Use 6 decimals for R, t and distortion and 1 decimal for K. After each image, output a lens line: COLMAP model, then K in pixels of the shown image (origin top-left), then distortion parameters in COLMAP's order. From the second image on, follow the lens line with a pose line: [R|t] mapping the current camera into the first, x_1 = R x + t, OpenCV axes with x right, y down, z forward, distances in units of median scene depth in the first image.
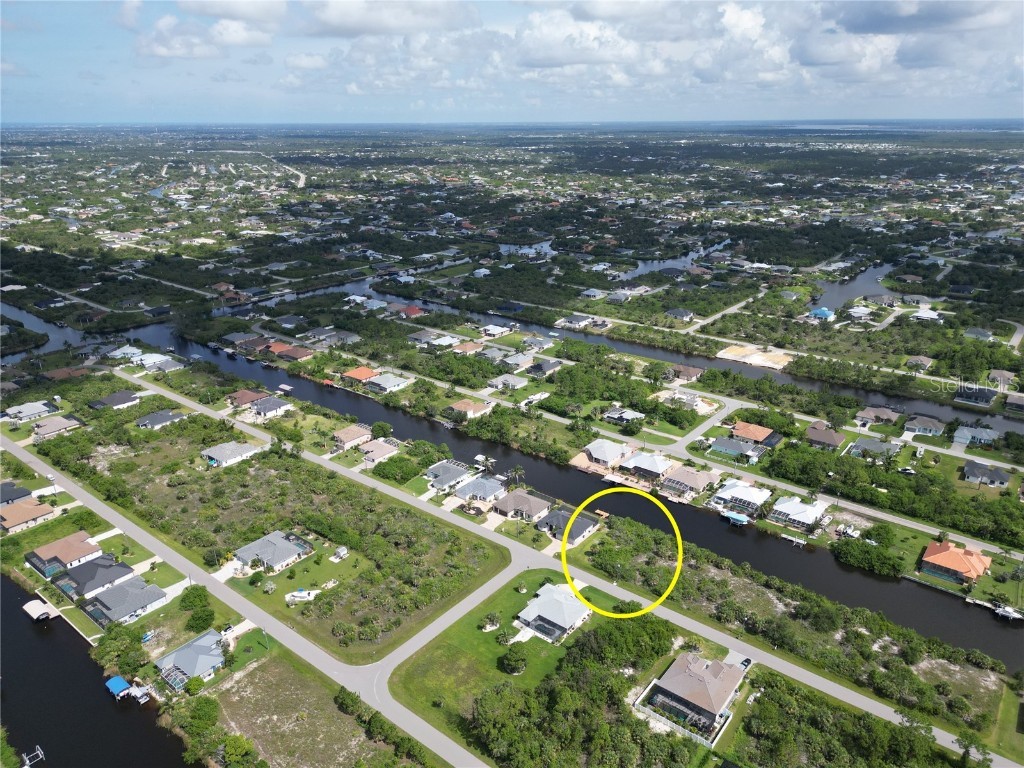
lens RADIAL K [[715.6, 0, 508.9], [0, 715.6, 380.6], [0, 0, 1]] dist [0.080130, -0.081195]
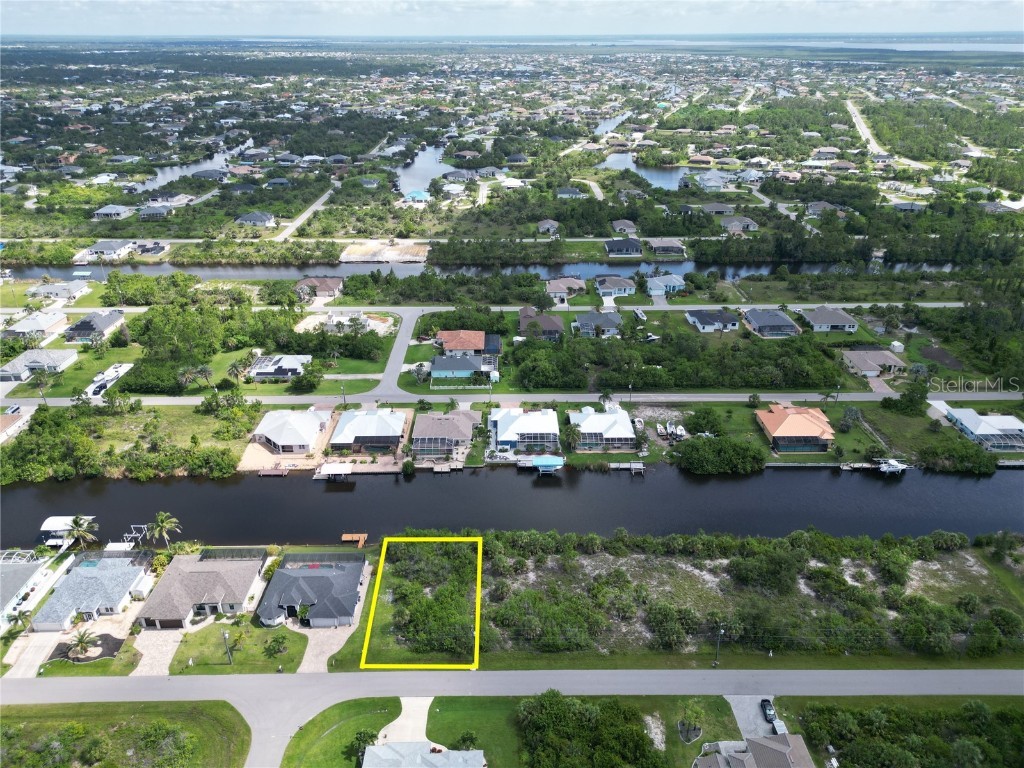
lens RADIAL K [[715.6, 0, 508.9], [0, 715.6, 380.6], [0, 0, 1]] dist [0.080130, -0.081195]
pose [[0.775902, -0.273233, 0.568612, -0.052073], [0.217072, 0.961933, 0.166028, -0.000189], [-0.592331, -0.005392, 0.805677, 0.394793]]
